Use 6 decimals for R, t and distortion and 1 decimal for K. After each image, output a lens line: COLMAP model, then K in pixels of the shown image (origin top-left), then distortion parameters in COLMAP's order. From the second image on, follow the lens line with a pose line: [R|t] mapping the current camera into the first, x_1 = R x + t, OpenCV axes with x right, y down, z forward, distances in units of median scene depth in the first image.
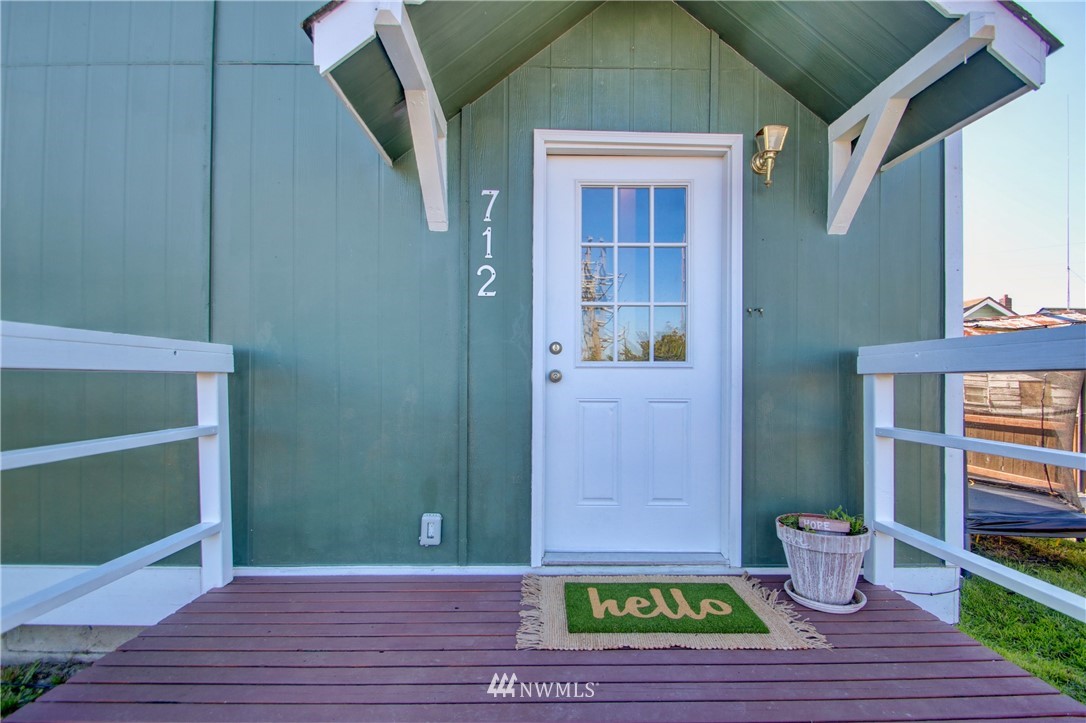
lens RADIAL K [[515.1, 0, 543.4], [0, 515.1, 371.4], [0, 0, 1]] dist [-0.009147, -0.006666]
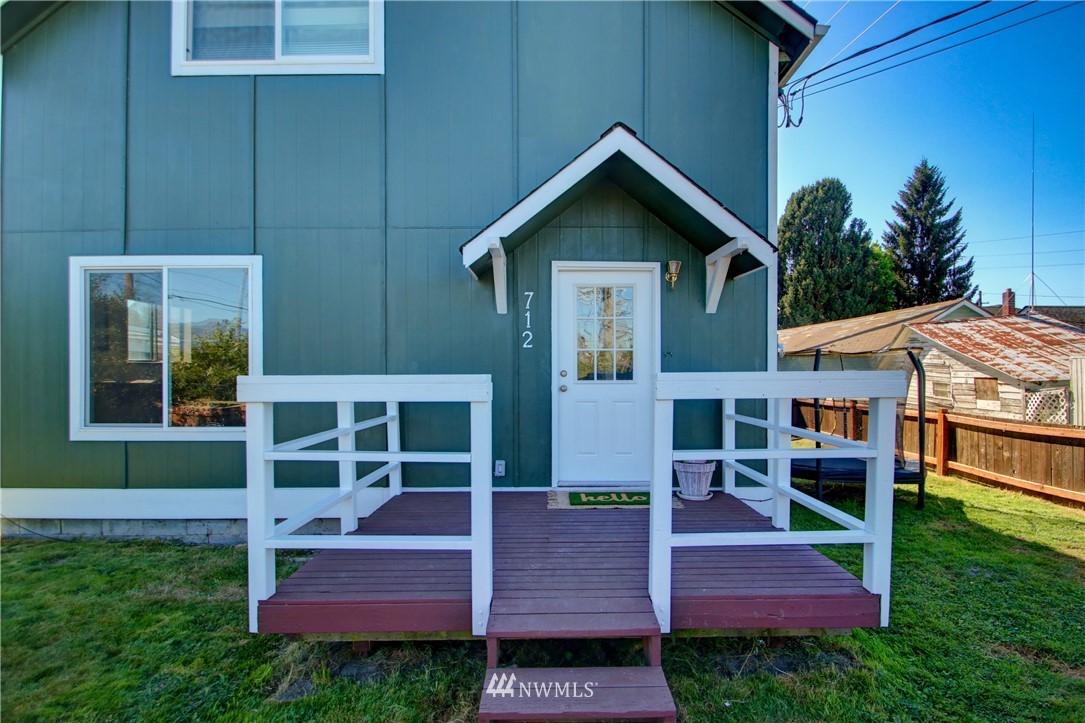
lens RADIAL K [[548.9, 0, 542.5], [0, 548.9, 360.9], [0, 0, 1]] dist [-0.020745, -0.001258]
pose [[0.999851, -0.008166, -0.015205, -0.023858], [0.008040, 0.999933, -0.008311, -0.078235], [0.015272, 0.008187, 0.999850, -1.051853]]
